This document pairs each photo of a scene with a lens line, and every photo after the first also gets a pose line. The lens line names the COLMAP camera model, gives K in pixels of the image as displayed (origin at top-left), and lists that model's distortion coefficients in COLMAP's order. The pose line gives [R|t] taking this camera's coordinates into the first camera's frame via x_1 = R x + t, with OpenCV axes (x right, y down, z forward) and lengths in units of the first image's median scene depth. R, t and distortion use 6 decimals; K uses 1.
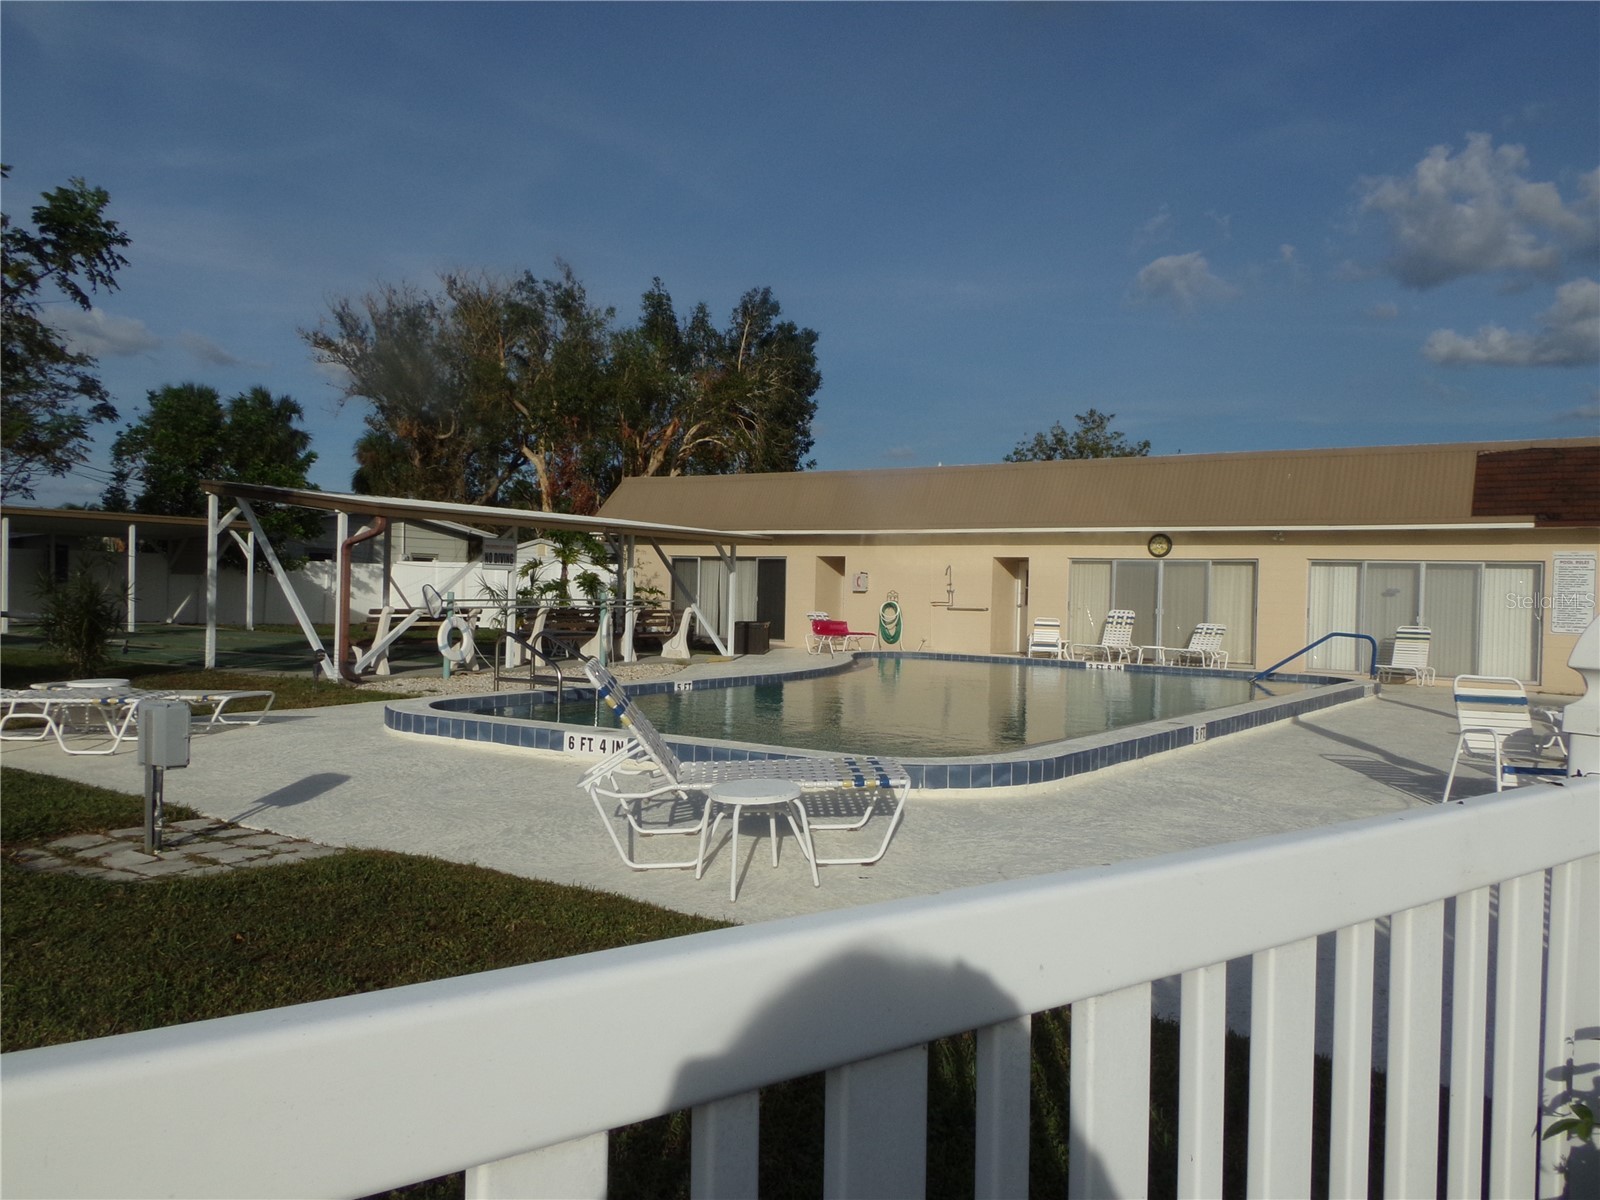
lens RADIAL K [[1264.7, 0, 802.7], [0, 1264.7, 599.6], [0, 0, 1]] dist [0.153845, -0.186063]
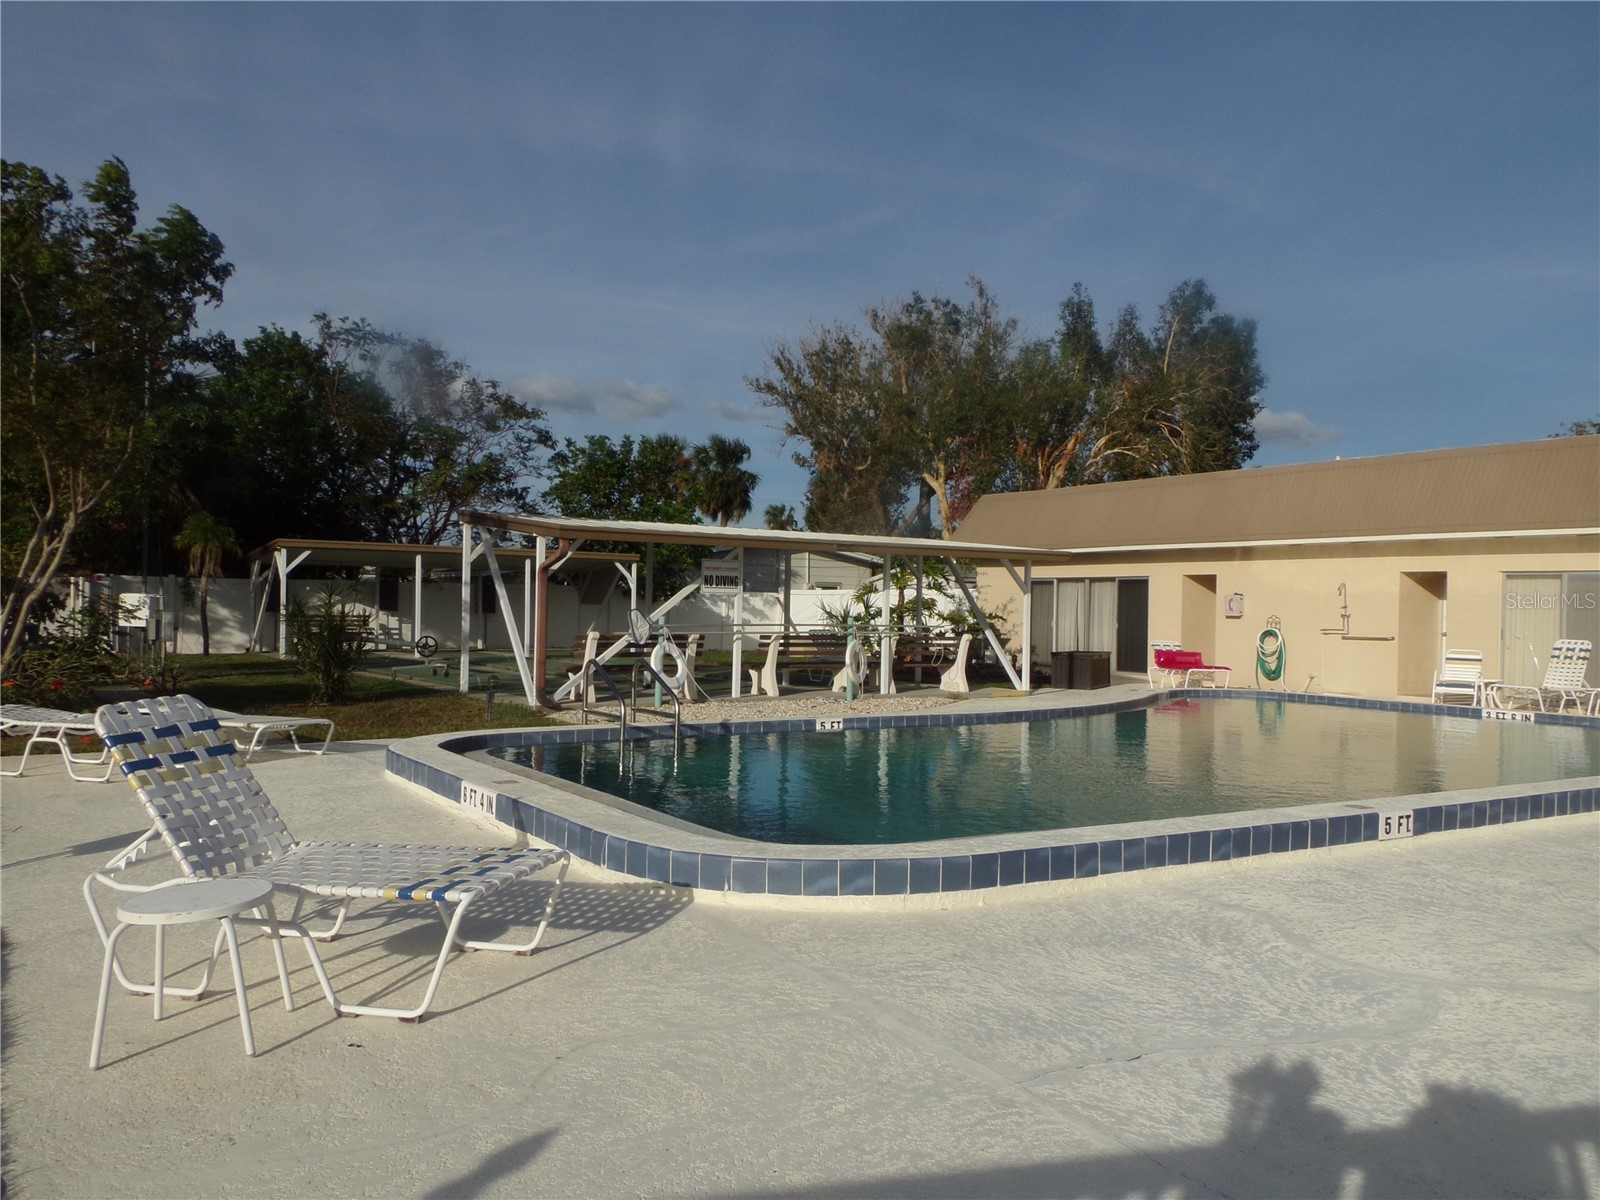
lens RADIAL K [[1250.1, 0, 708.1], [0, 1250.1, 610.3], [0, 0, 1]] dist [0.139479, -0.281733]
pose [[0.900462, -0.005175, -0.434904, 0.079641], [-0.000847, 0.999906, -0.013651, 0.001059], [0.434934, 0.012660, 0.900373, 0.083188]]
